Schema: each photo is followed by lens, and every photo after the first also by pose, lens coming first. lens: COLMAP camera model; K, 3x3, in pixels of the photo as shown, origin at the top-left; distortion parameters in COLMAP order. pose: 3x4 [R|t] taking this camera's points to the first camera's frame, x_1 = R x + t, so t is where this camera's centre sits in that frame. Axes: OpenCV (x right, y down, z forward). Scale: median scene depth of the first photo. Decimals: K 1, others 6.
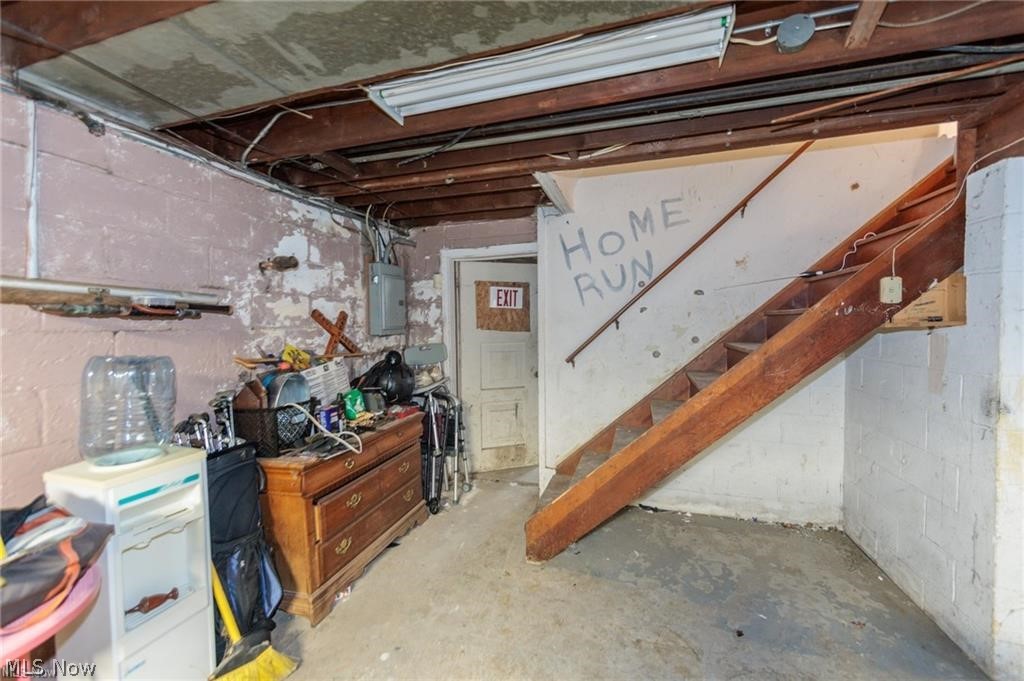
lens RADIAL K [[399.7, 0, 512.8], [0, 399.7, 335.2], [0, 0, 1]] dist [-0.001666, -0.000461]
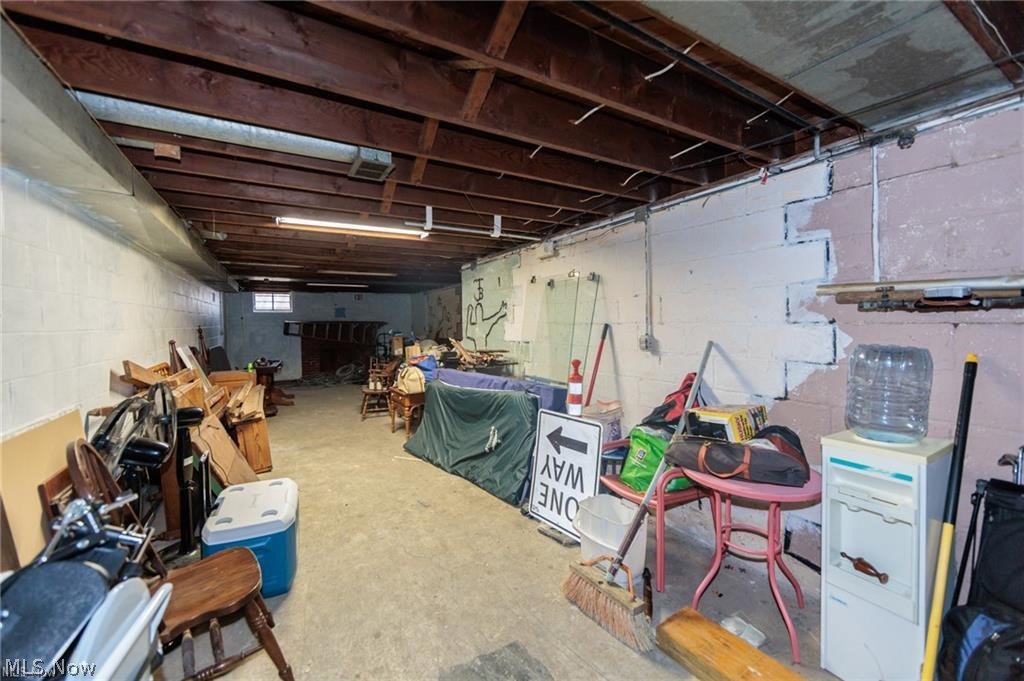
lens RADIAL K [[399.7, 0, 509.6], [0, 399.7, 334.7], [0, 0, 1]] dist [-0.001666, -0.000461]
pose [[-0.667075, 0.031133, -0.744340, 0.540539], [-0.011242, 0.998592, 0.051842, -0.023254], [0.744906, 0.042950, -0.665786, 0.930940]]
